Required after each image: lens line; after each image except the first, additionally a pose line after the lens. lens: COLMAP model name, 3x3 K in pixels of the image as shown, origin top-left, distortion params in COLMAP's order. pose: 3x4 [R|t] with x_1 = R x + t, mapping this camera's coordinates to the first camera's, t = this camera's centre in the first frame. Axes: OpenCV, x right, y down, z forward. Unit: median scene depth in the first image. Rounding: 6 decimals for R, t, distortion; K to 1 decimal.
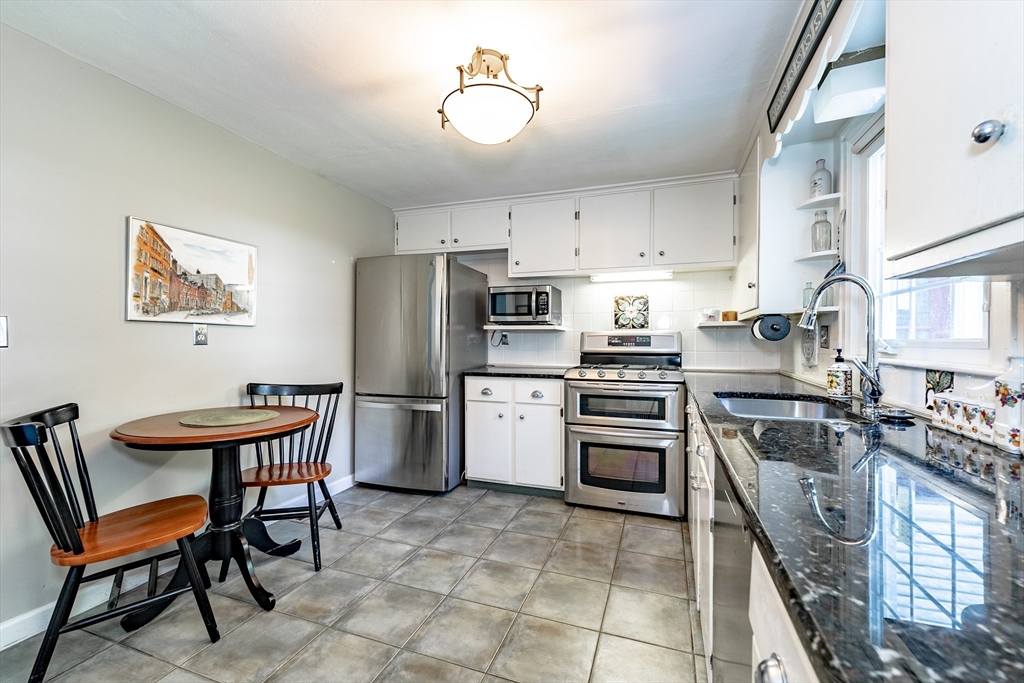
lens RADIAL K [[419.0, 0, 522.2], [0, 419.0, 342.1], [0, 0, 1]] dist [0.000354, -0.000032]
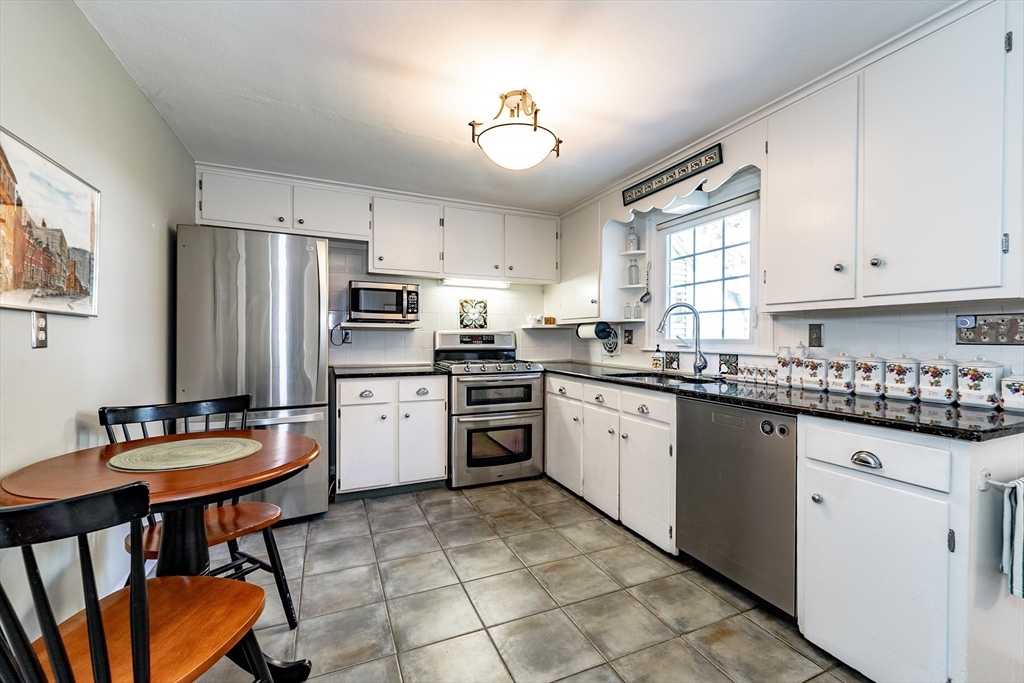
lens RADIAL K [[421.4, 0, 521.4], [0, 421.4, 340.4], [0, 0, 1]] dist [-0.000462, -0.000383]
pose [[0.726846, -0.003159, 0.686793, -0.570164], [0.000720, 0.999992, 0.003837, -0.004759], [-0.686800, -0.002295, 0.726842, 0.093554]]
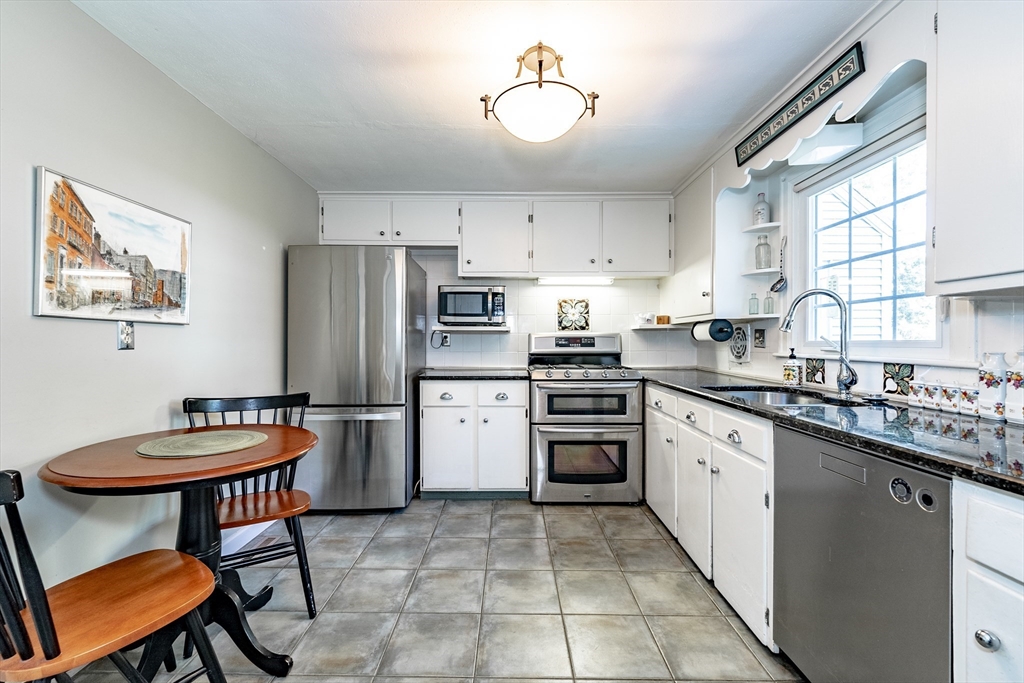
lens RADIAL K [[423.8, 0, 511.4], [0, 423.8, 342.2], [0, 0, 1]] dist [-0.001052, -0.000388]
pose [[0.946324, -0.003349, 0.323203, -0.302739], [0.003722, 0.999993, -0.000536, -0.002767], [-0.323199, 0.001710, 0.946330, 0.055027]]
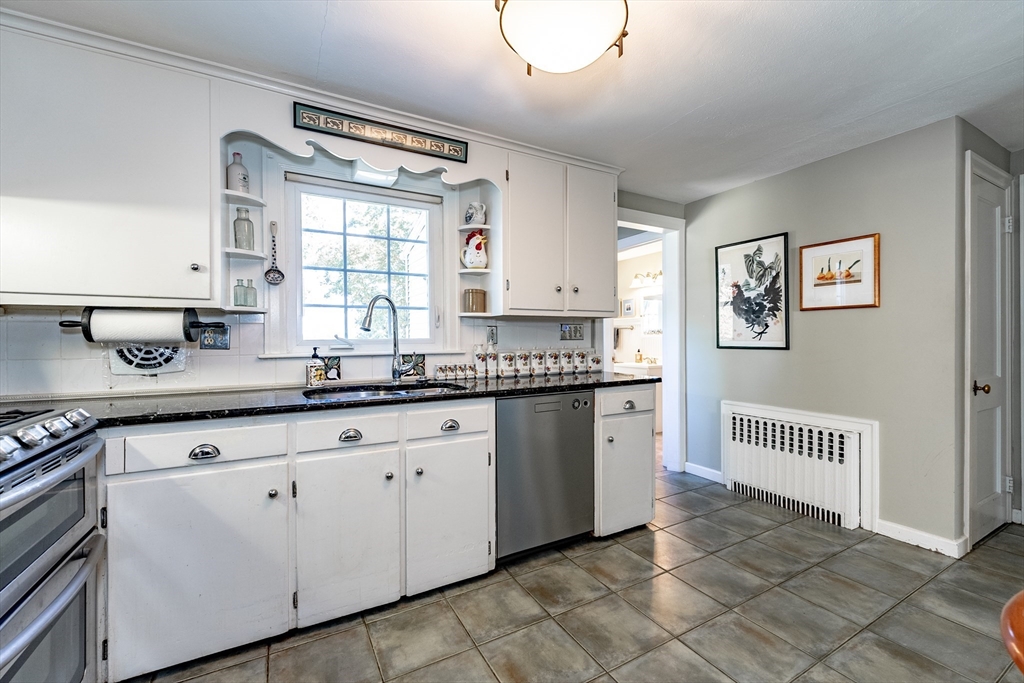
lens RADIAL K [[424.2, 0, 514.0], [0, 424.2, 340.1], [0, 0, 1]] dist [-0.000062, -0.000042]
pose [[-0.741007, -0.000122, 0.671497, -0.332151], [0.008961, 0.999909, 0.010070, -0.008013], [-0.671438, 0.013479, -0.740938, 1.047657]]
